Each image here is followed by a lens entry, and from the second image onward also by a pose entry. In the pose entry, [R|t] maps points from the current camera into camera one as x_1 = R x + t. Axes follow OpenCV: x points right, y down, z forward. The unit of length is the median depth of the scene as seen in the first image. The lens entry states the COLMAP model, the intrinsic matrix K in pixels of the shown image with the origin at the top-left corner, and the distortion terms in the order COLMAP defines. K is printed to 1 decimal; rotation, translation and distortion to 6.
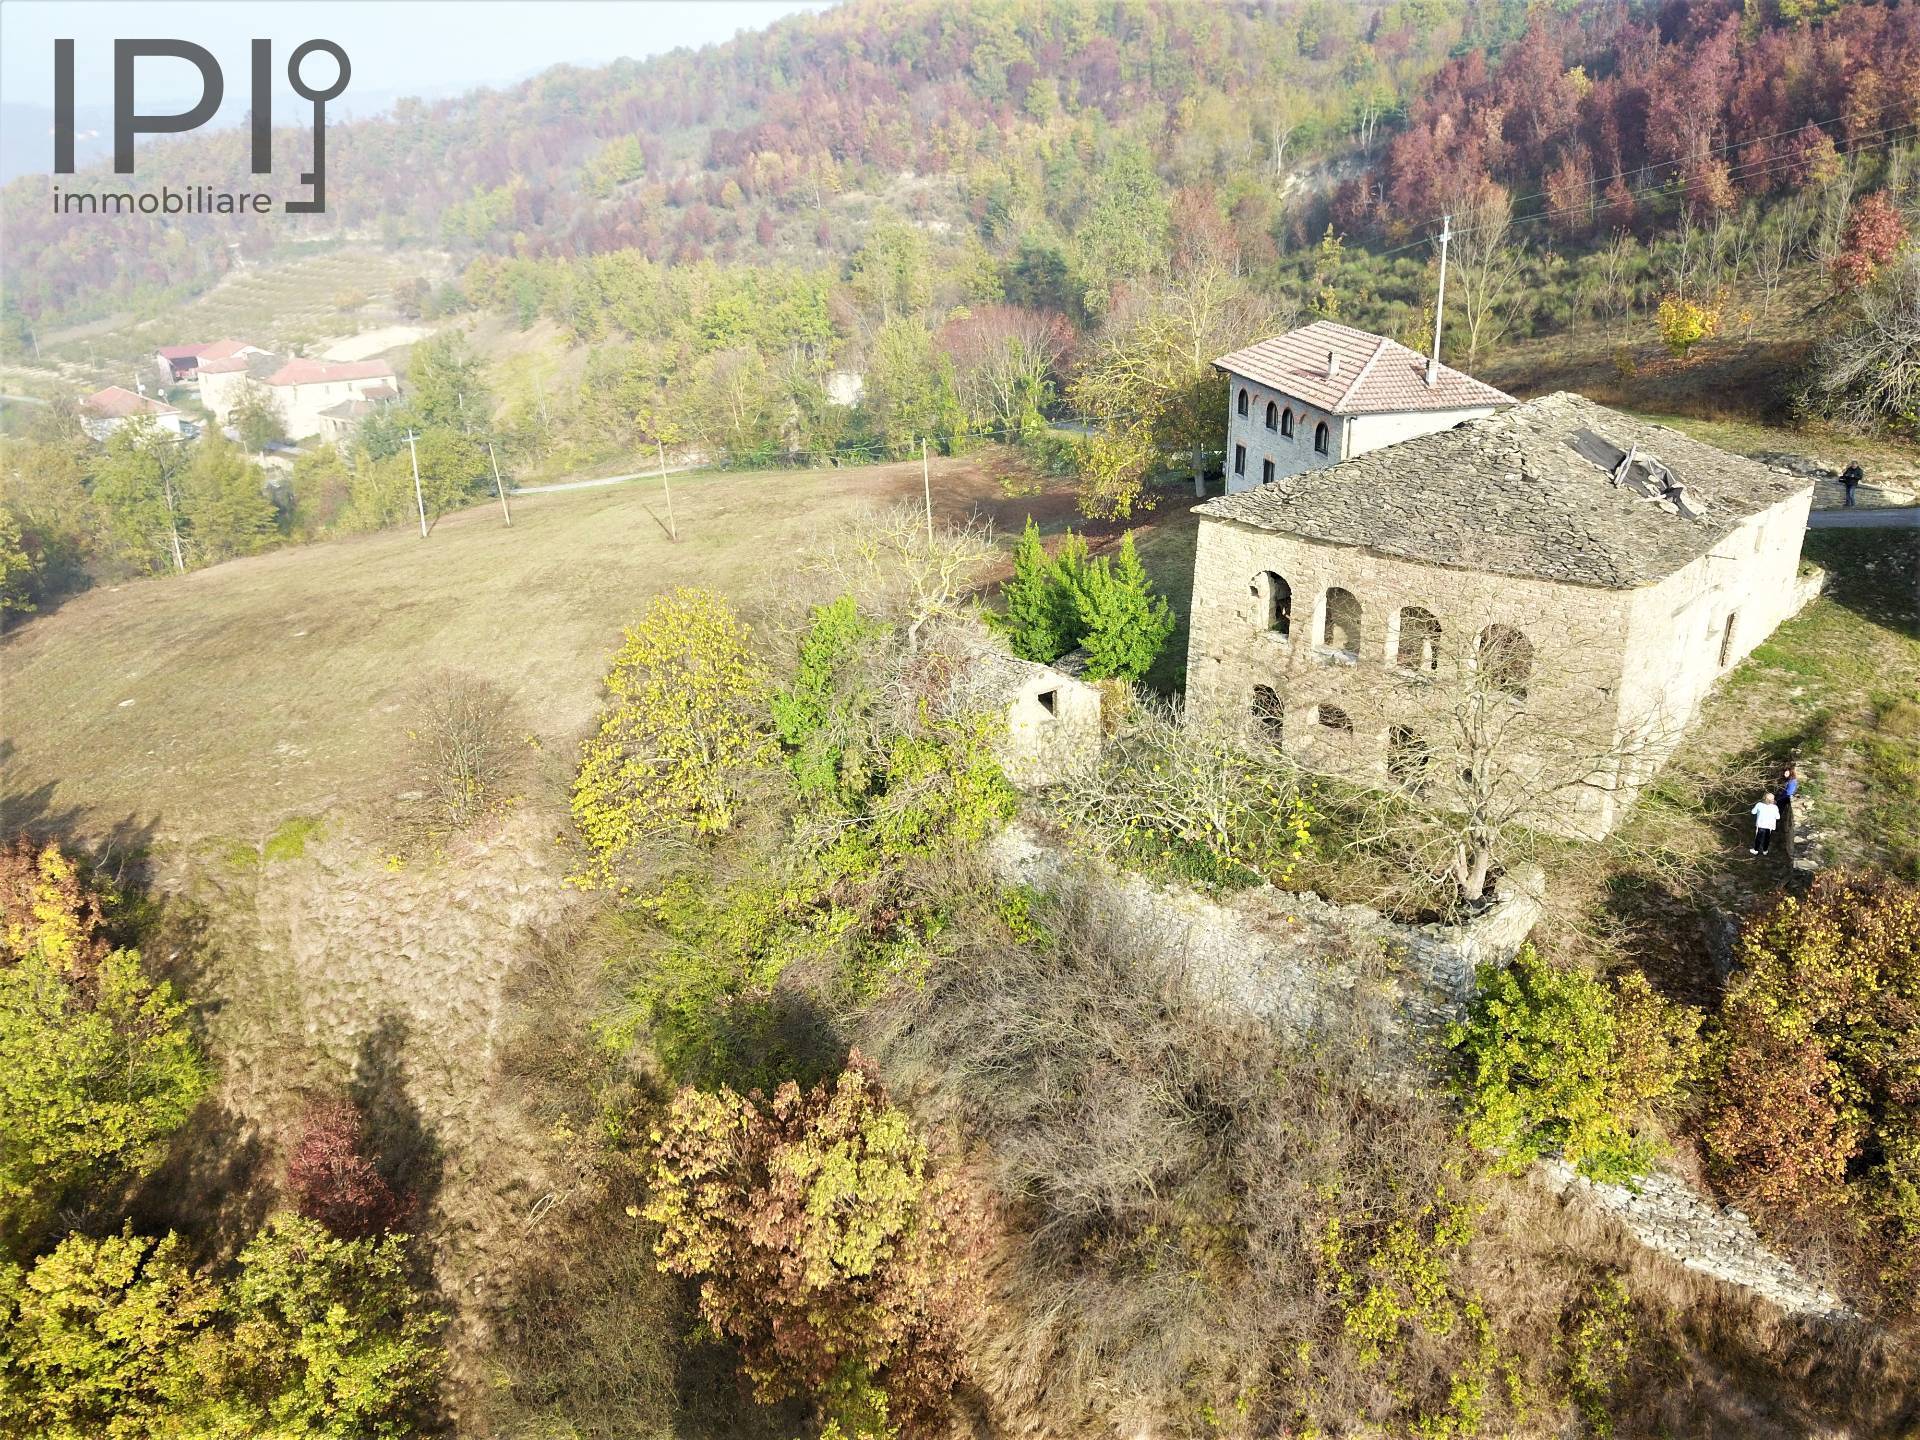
lens RADIAL K [[1461.2, 0, 945.2], [0, 1461.2, 717.5], [0, 0, 1]] dist [0.001126, -0.000393]
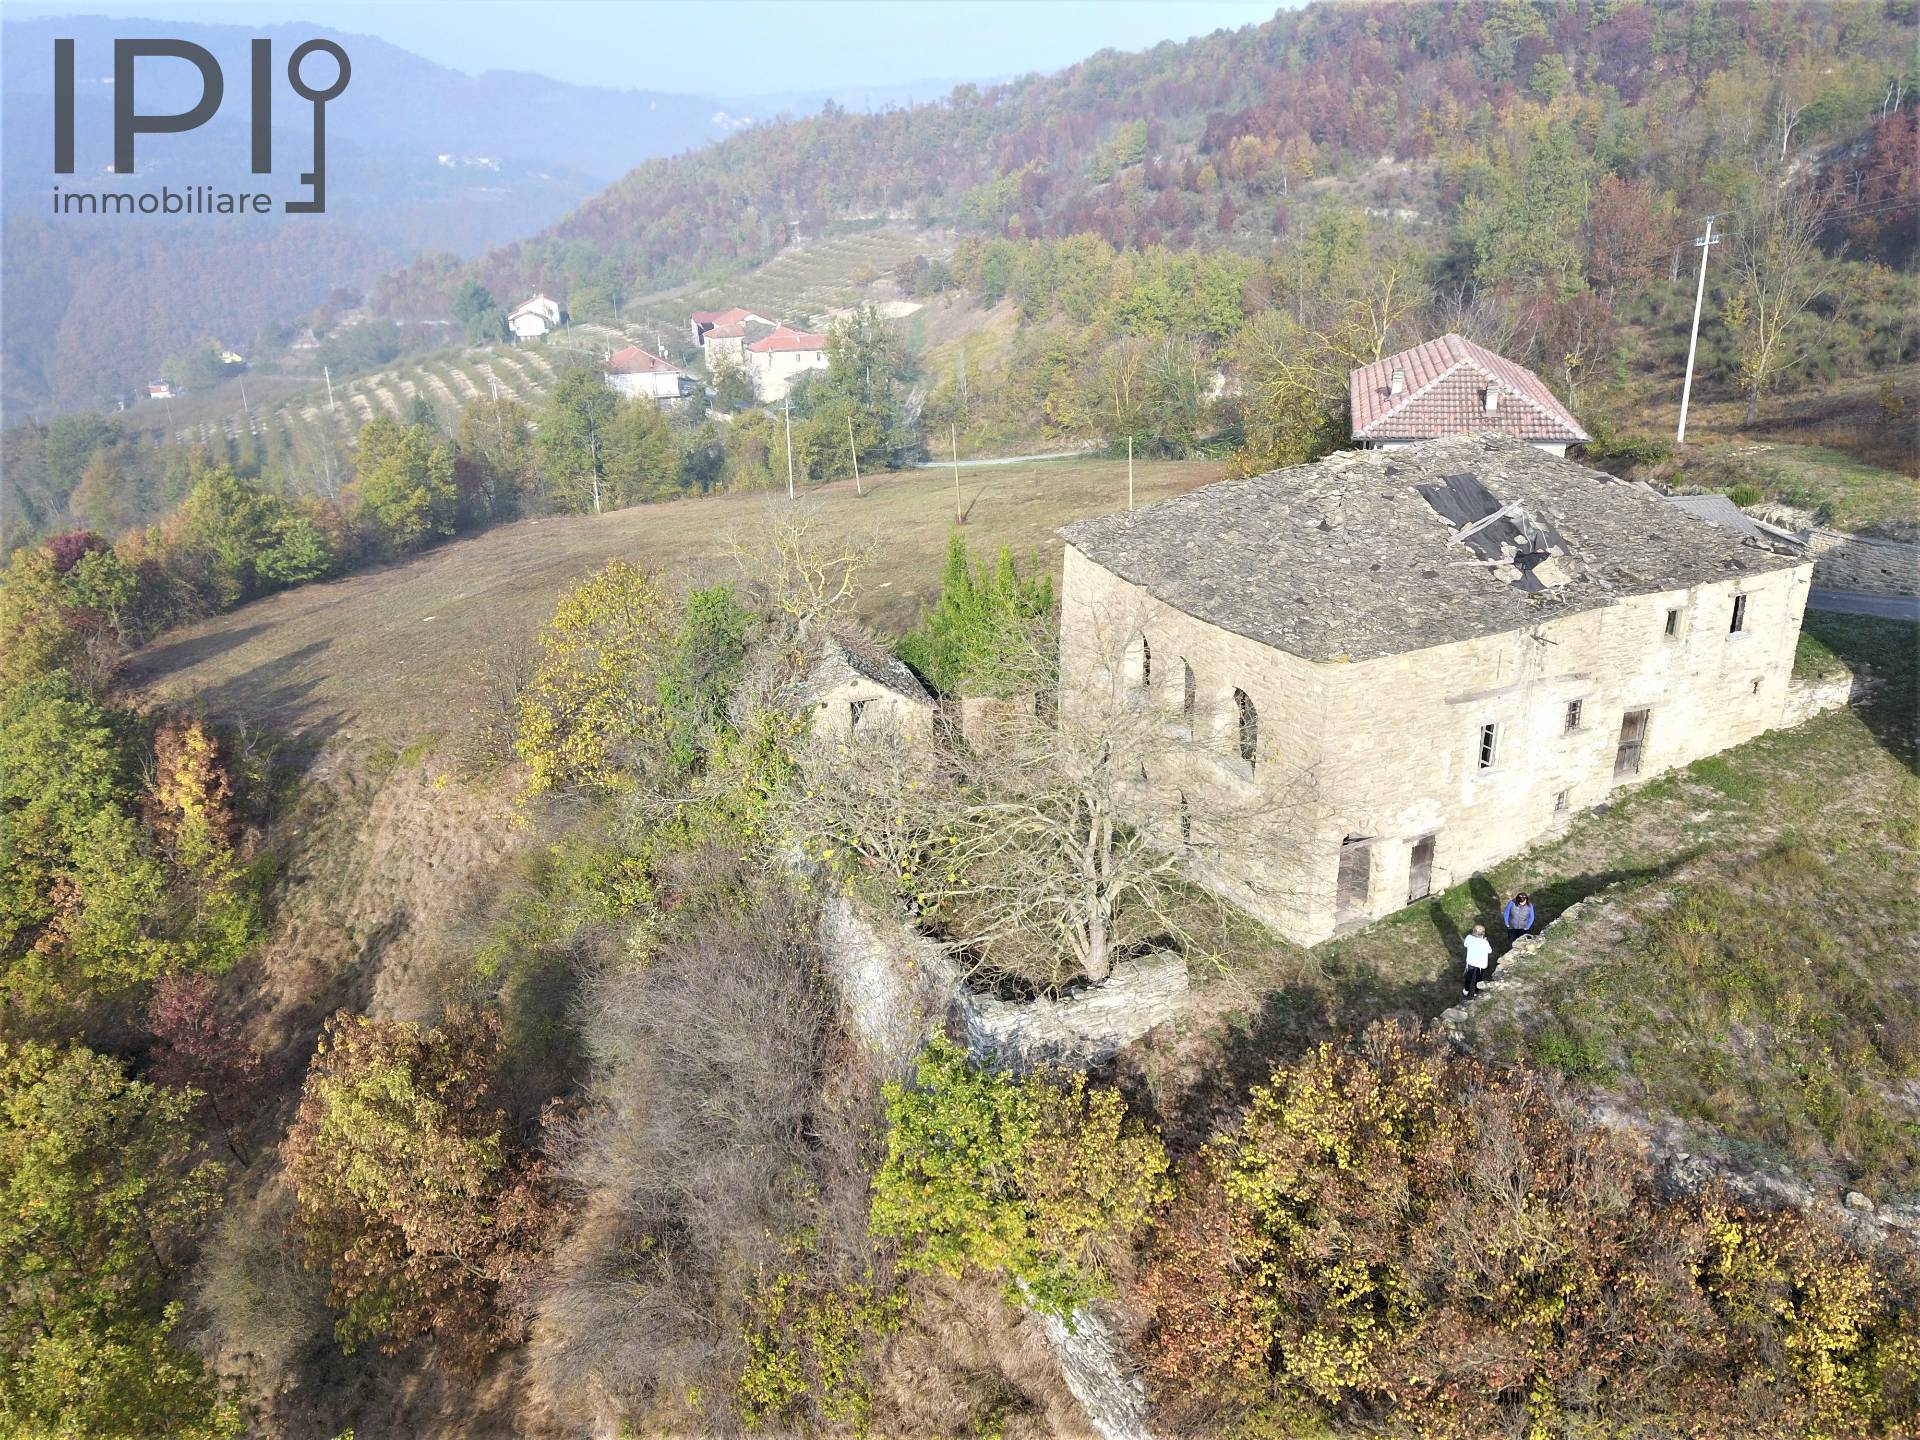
lens RADIAL K [[1461.2, 0, 945.2], [0, 1461.2, 717.5], [0, 0, 1]] dist [0.001126, -0.000393]
pose [[0.930514, 0.130736, -0.342128, 0.154486], [-0.126955, 0.991342, 0.033525, -0.015464], [0.343549, 0.012240, 0.939055, 0.030986]]
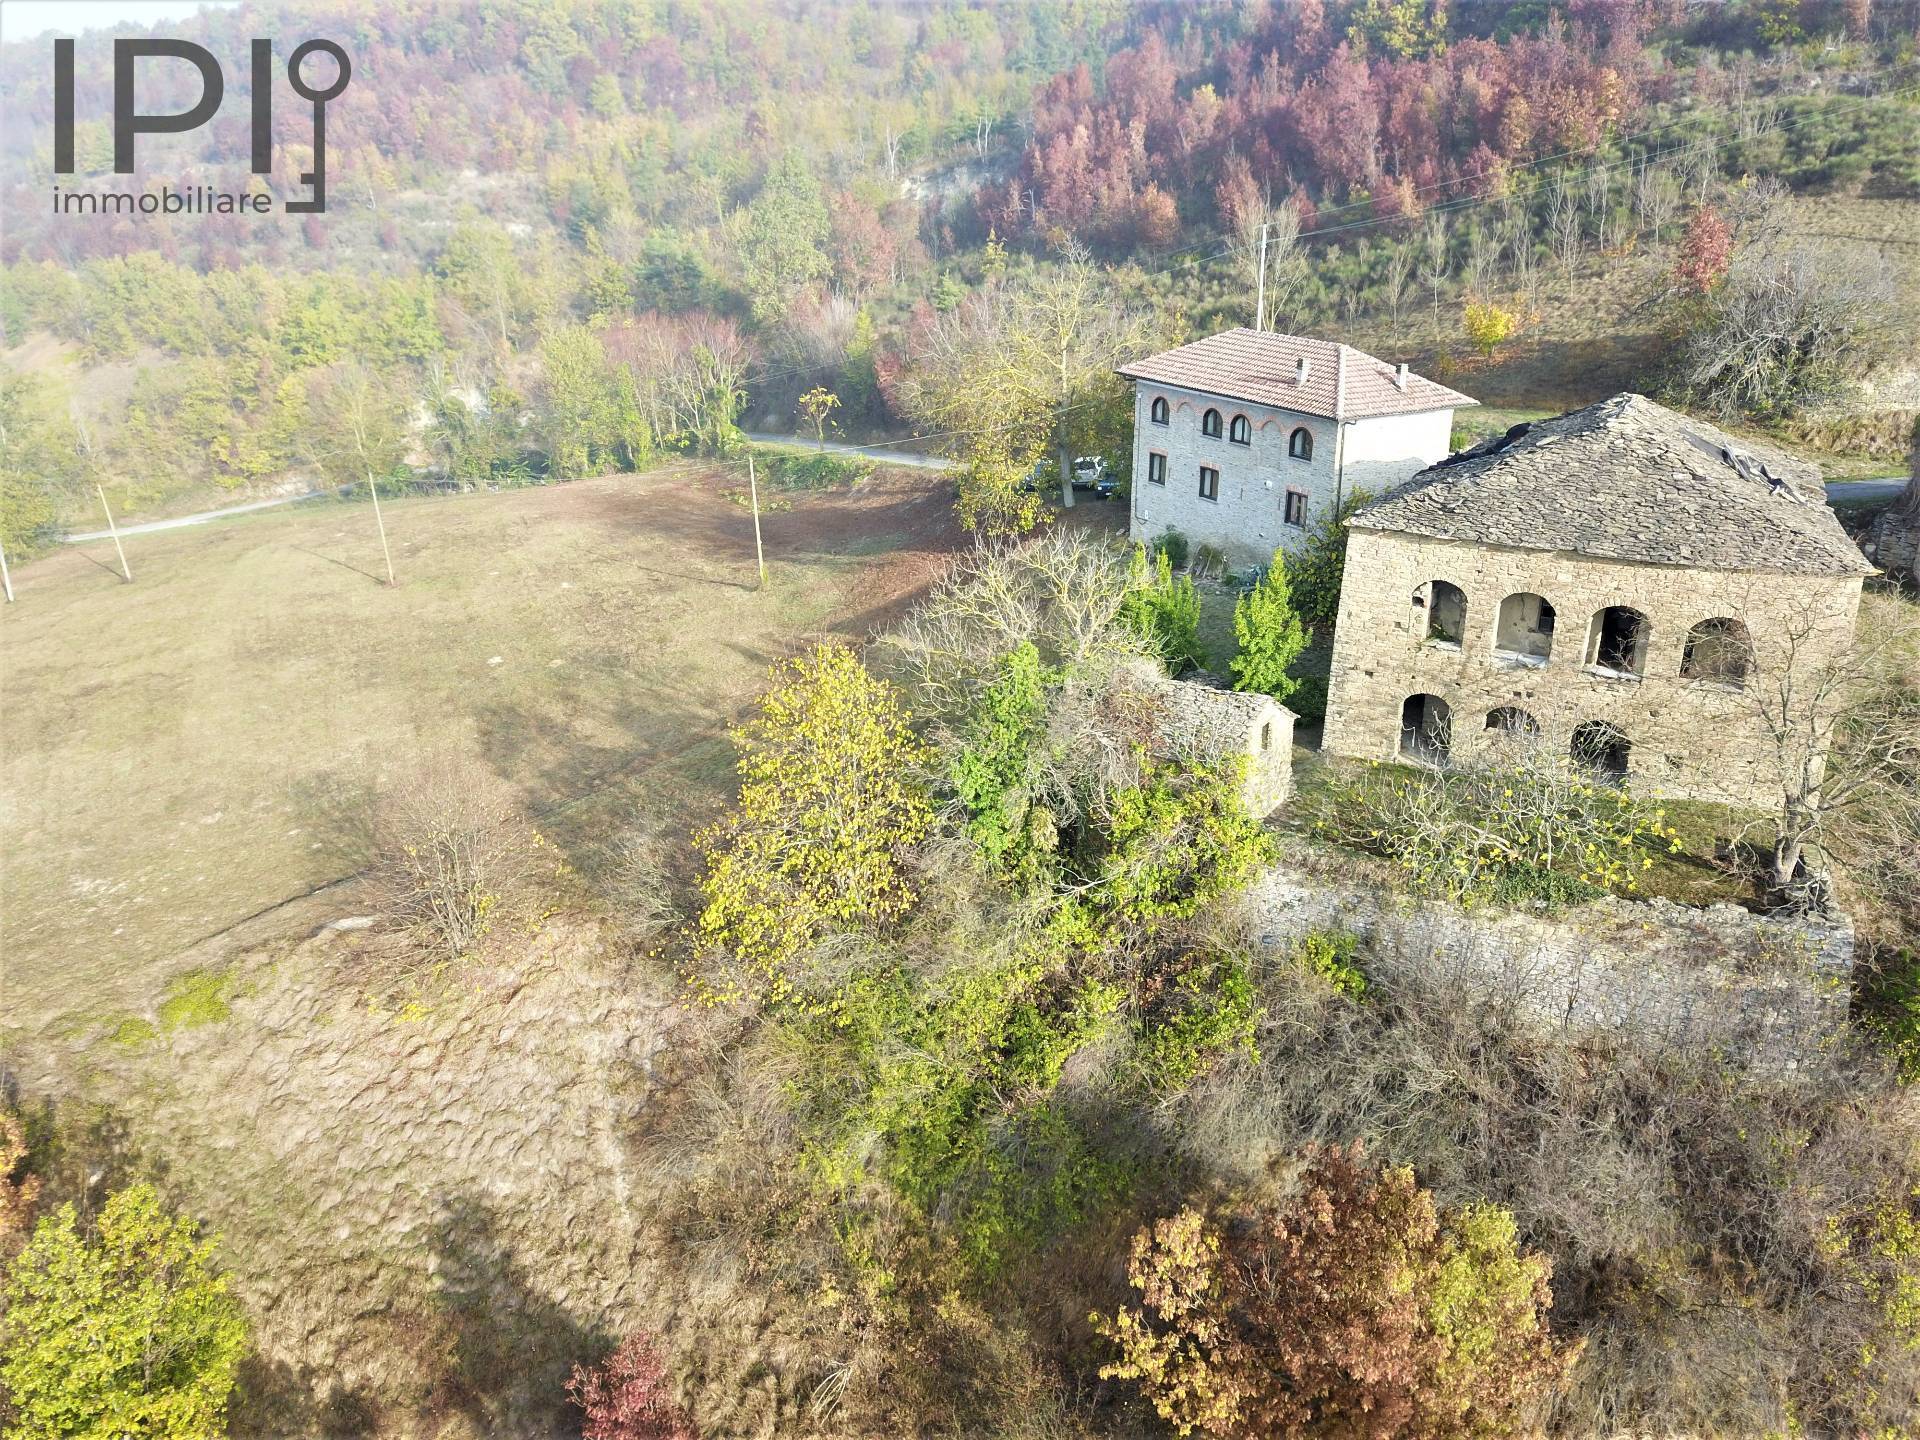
lens RADIAL K [[1457.0, 0, 947.9], [0, 1457.0, 722.0], [0, 0, 1]] dist [-0.003261, 0.006148]
pose [[0.941034, -0.102636, 0.322369, -0.144256], [0.101903, 0.994609, 0.019196, -0.019371], [-0.322601, 0.014786, 0.946420, 0.055756]]
